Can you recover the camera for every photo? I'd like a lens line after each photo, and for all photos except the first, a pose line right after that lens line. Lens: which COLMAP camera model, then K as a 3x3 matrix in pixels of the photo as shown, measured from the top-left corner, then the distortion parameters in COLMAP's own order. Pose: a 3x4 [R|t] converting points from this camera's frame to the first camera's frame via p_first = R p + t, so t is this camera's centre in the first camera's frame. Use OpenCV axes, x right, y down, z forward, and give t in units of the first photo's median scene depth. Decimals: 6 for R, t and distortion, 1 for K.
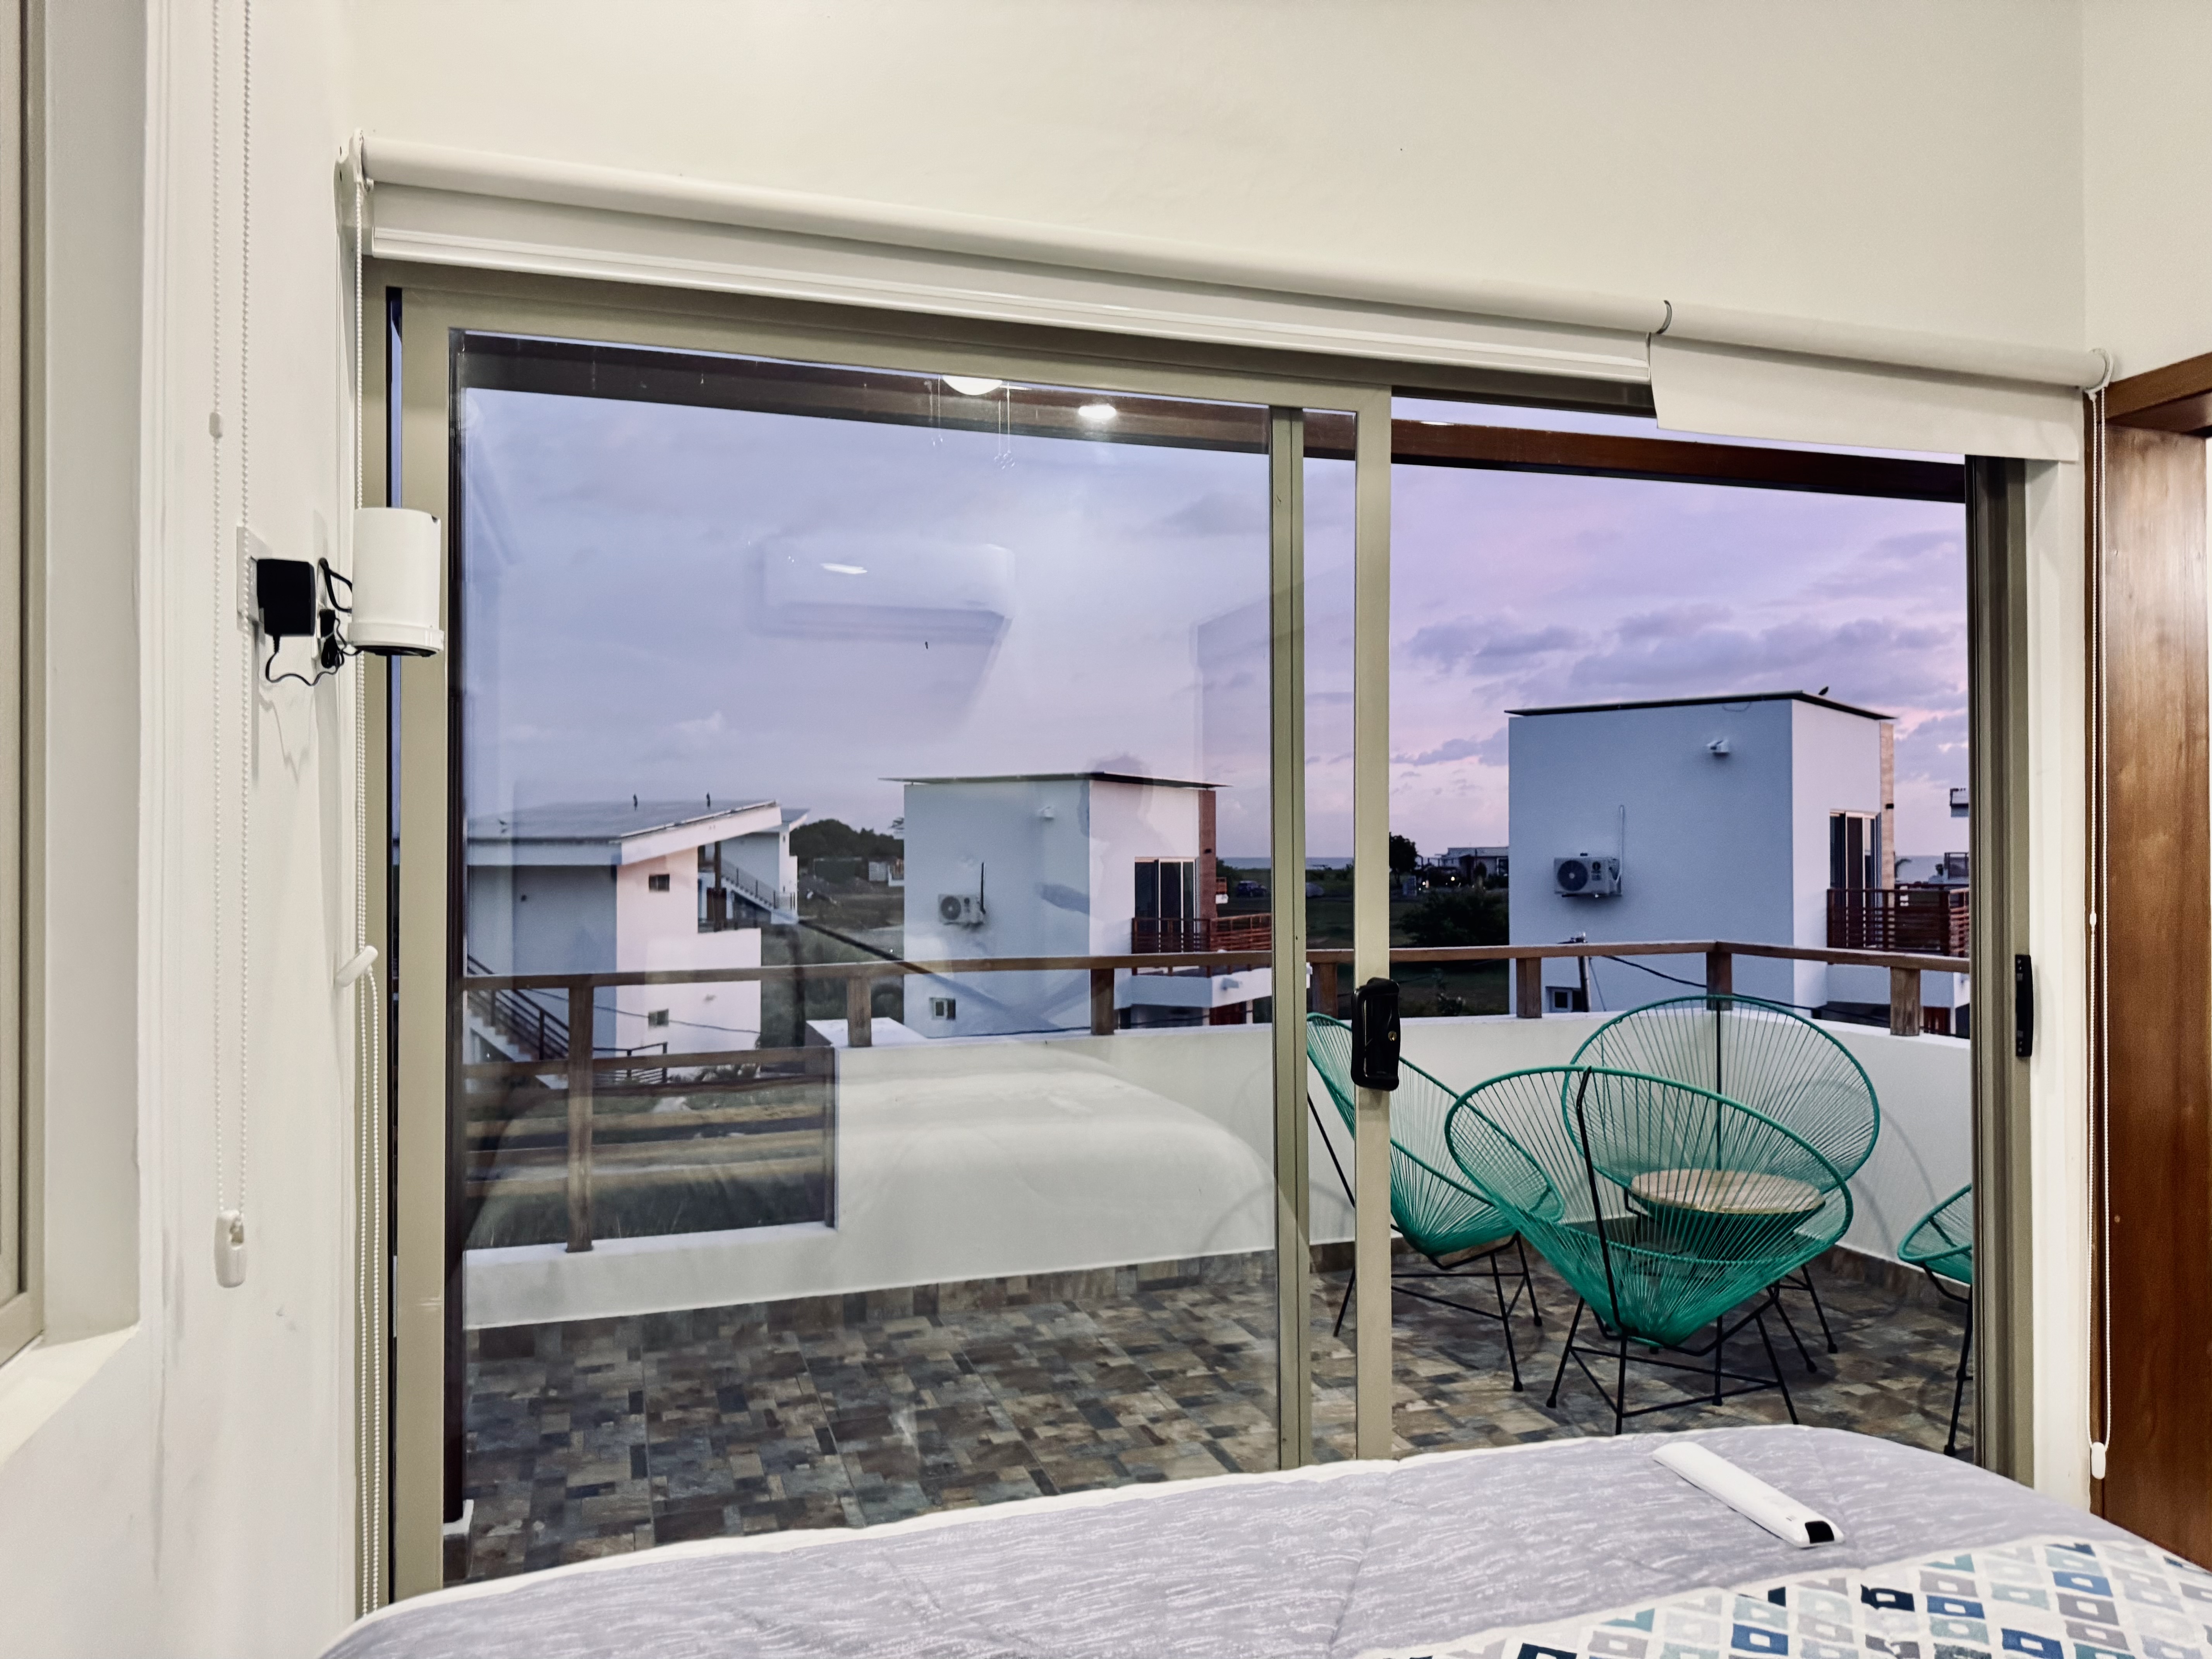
lens RADIAL K [[1558.3, 0, 1116.2], [0, 1558.3, 830.6], [0, 0, 1]] dist [0.054854, -0.066684]
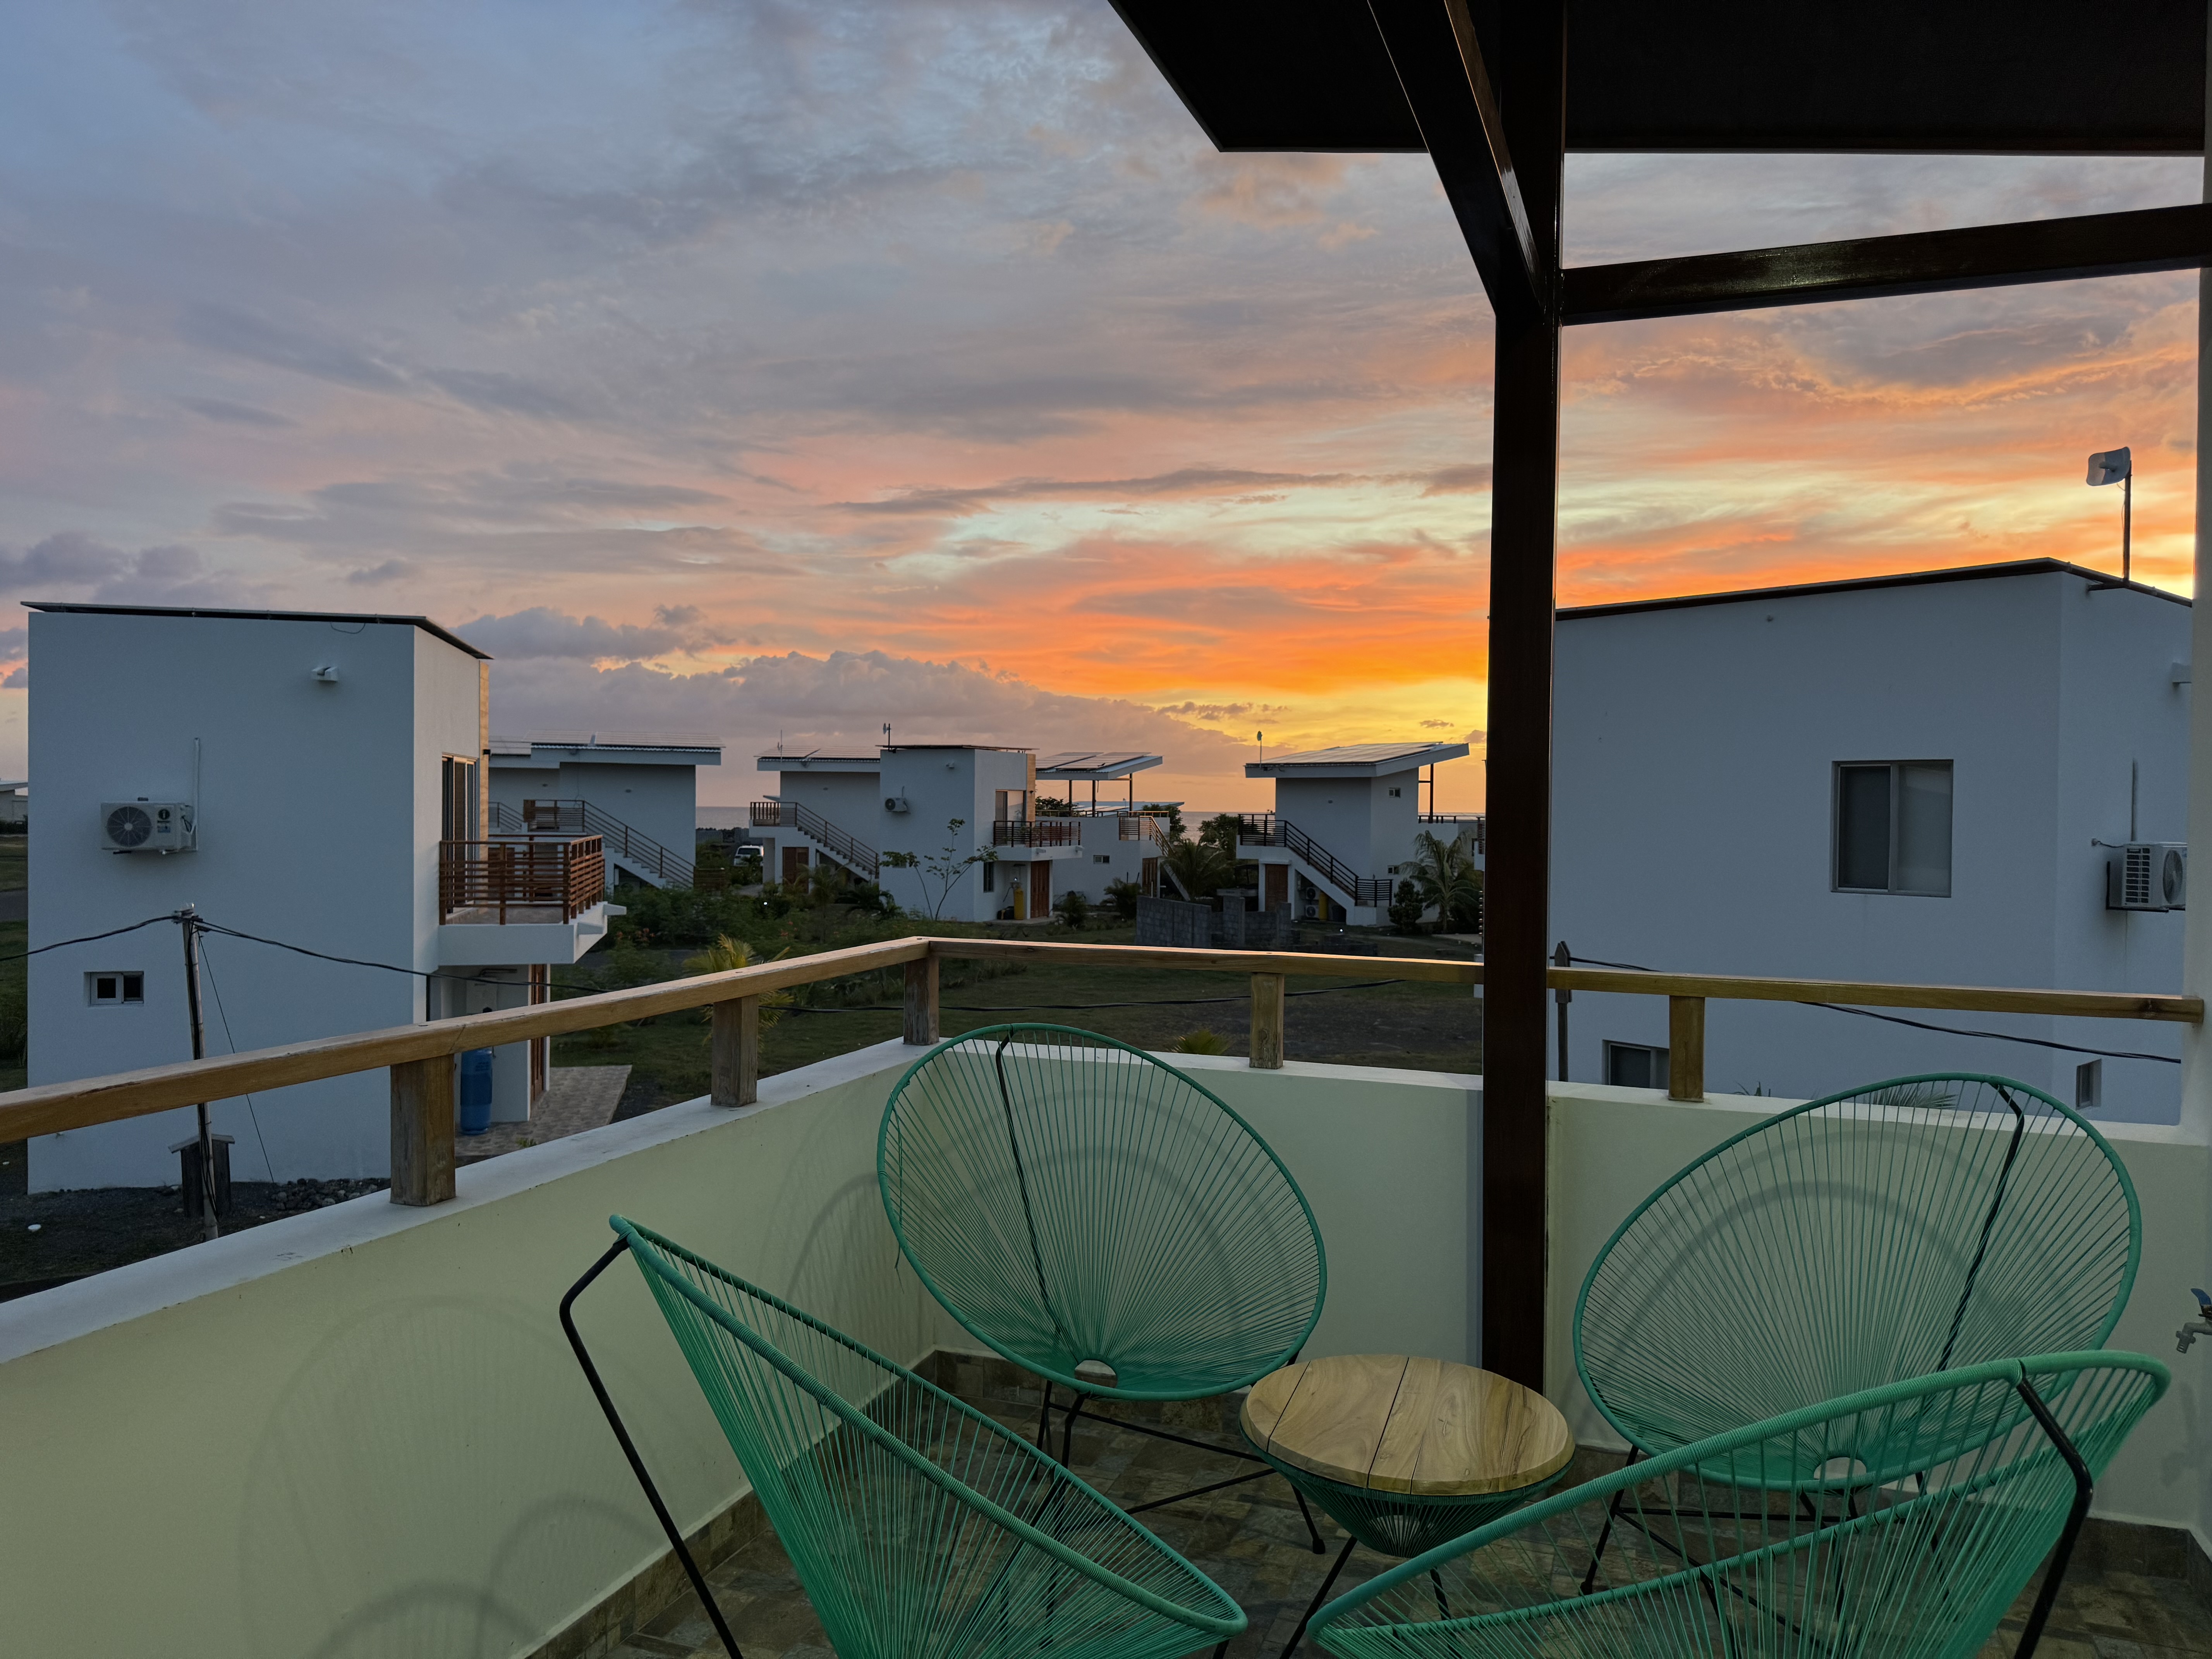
lens RADIAL K [[1558.3, 0, 1113.7], [0, 1558.3, 830.7], [0, 0, 1]] dist [0.054854, -0.066684]
pose [[0.612220, -0.003506, 0.790679, -0.135722], [-0.023524, 0.999467, 0.022646, 0.010581], [-0.790337, -0.032465, 0.611811, 0.793101]]
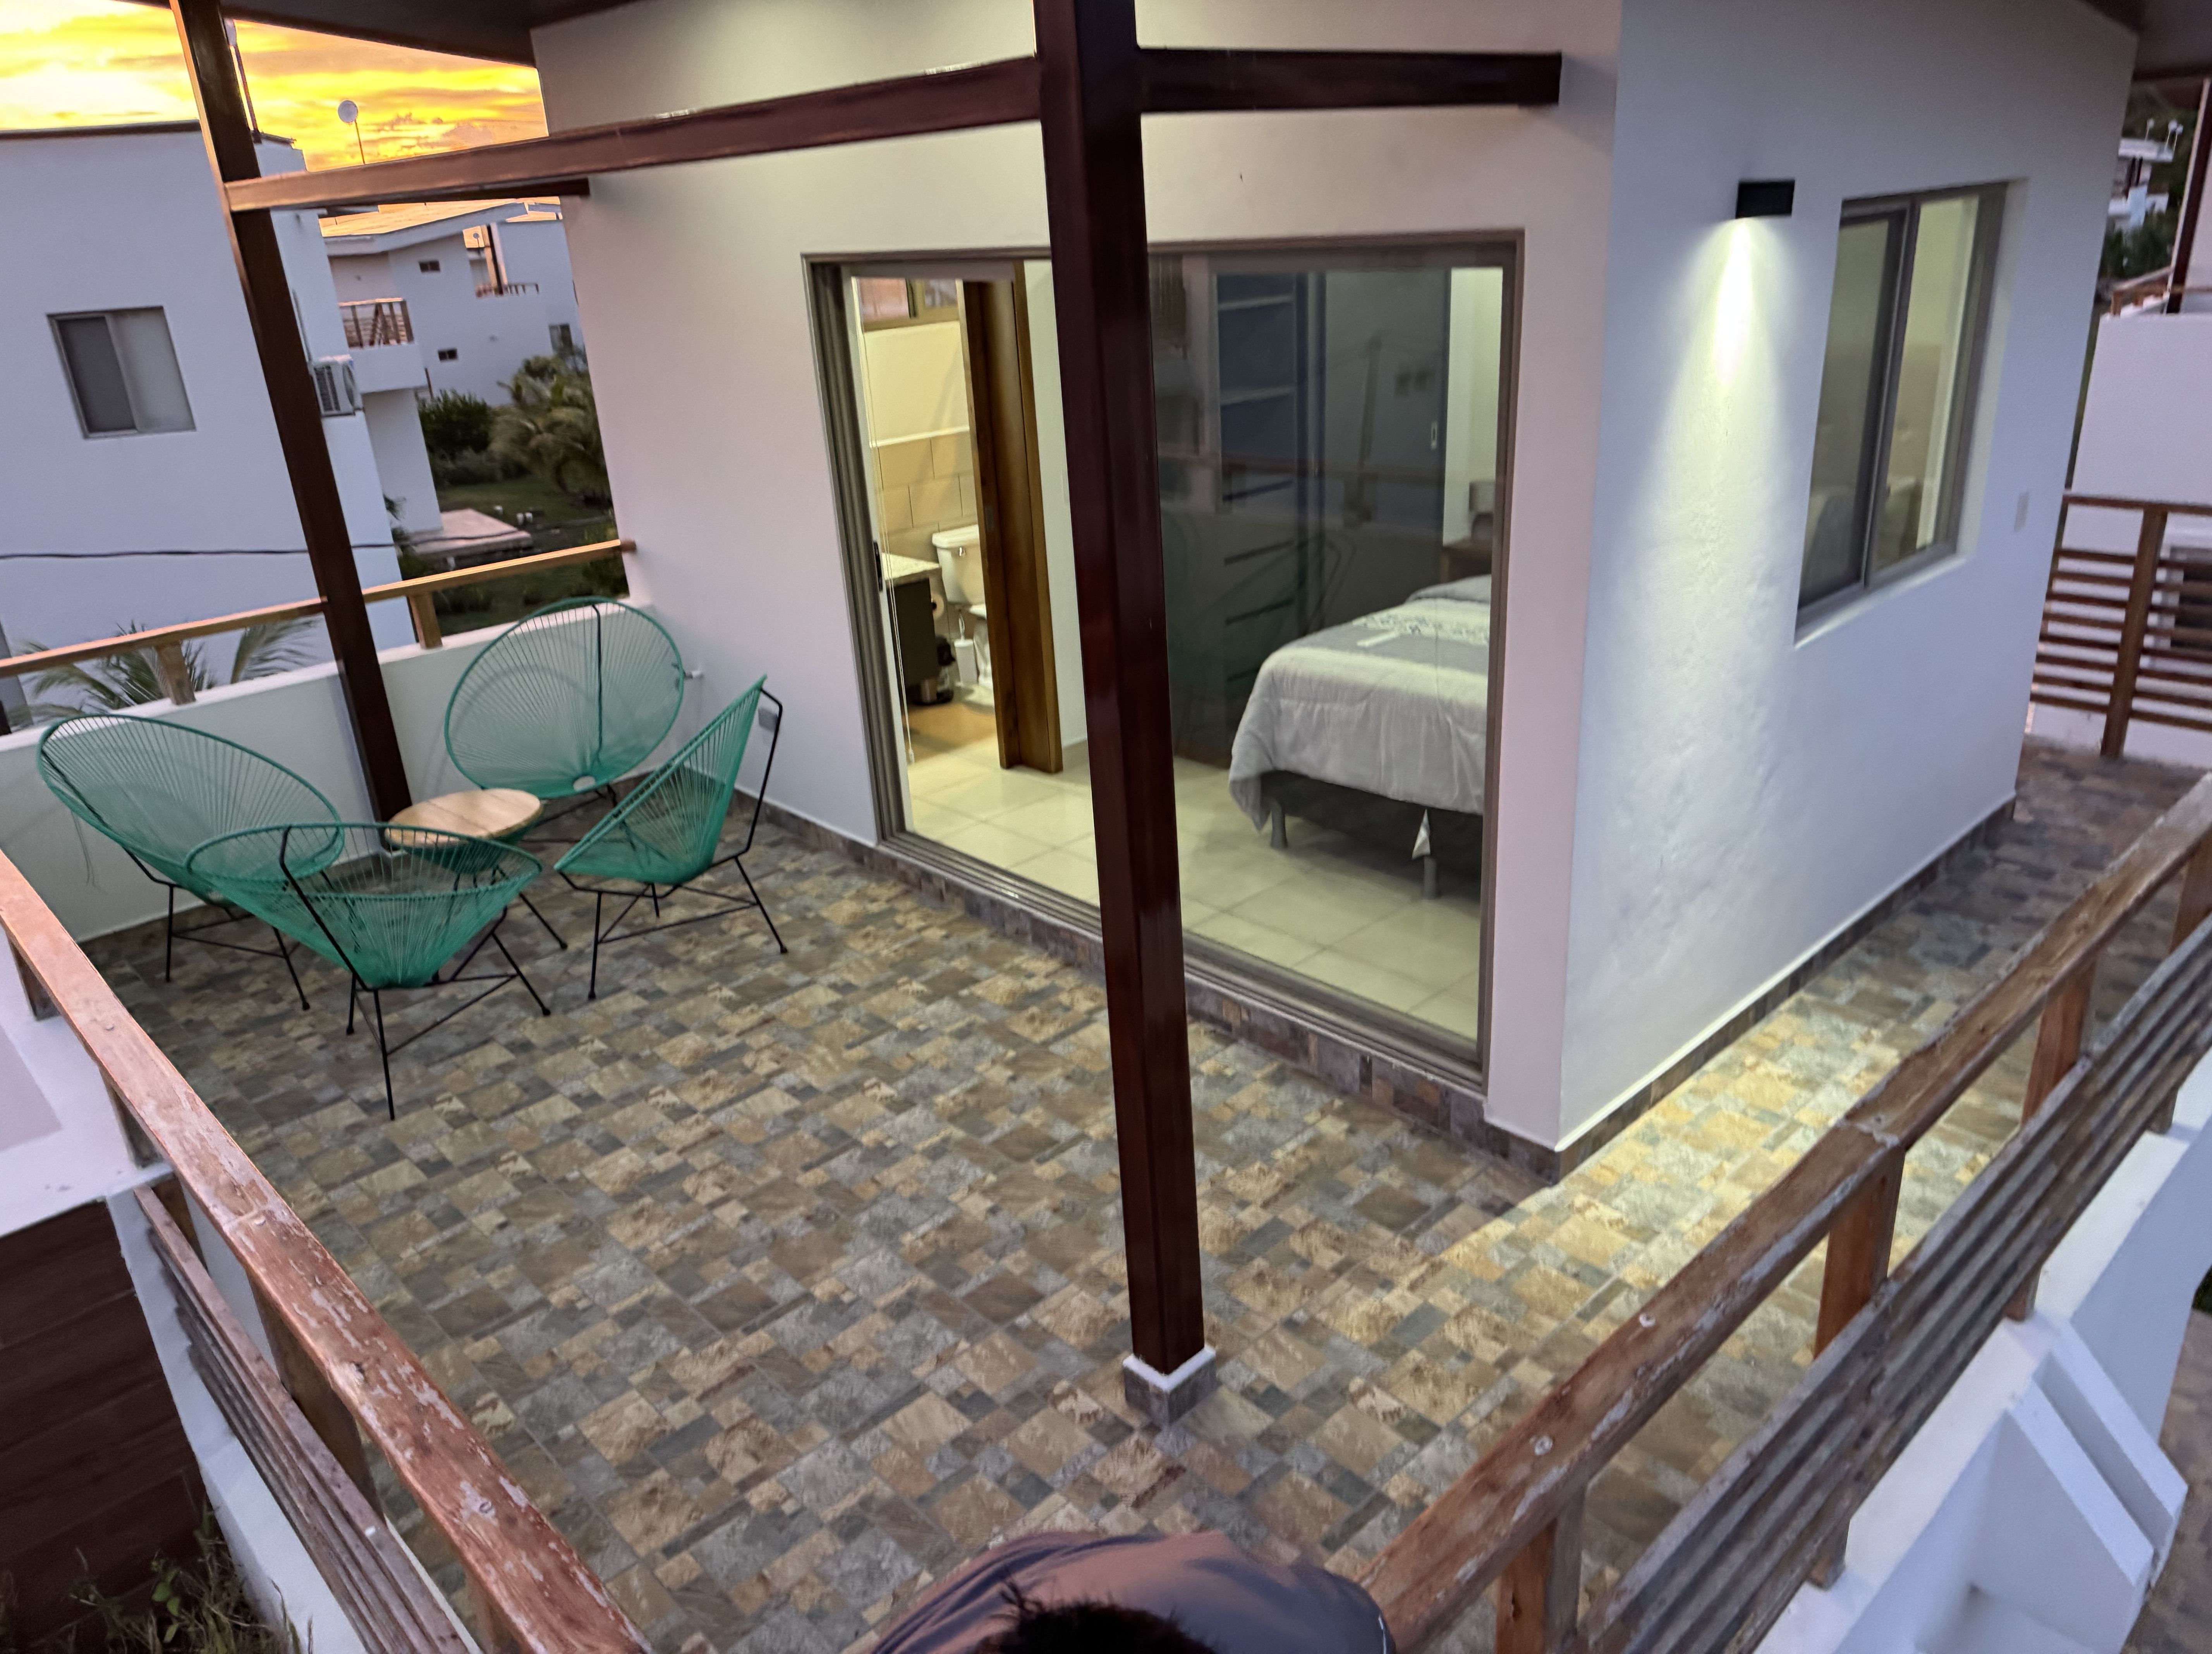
lens RADIAL K [[1558.1, 0, 1117.8], [0, 1558.1, 821.8], [0, 0, 1]] dist [0.054854, -0.066684]
pose [[-0.439368, -0.306214, 0.844505, -0.937708], [0.043108, 0.931837, 0.360308, -0.200909], [-0.897272, 0.194712, -0.396219, 1.097357]]
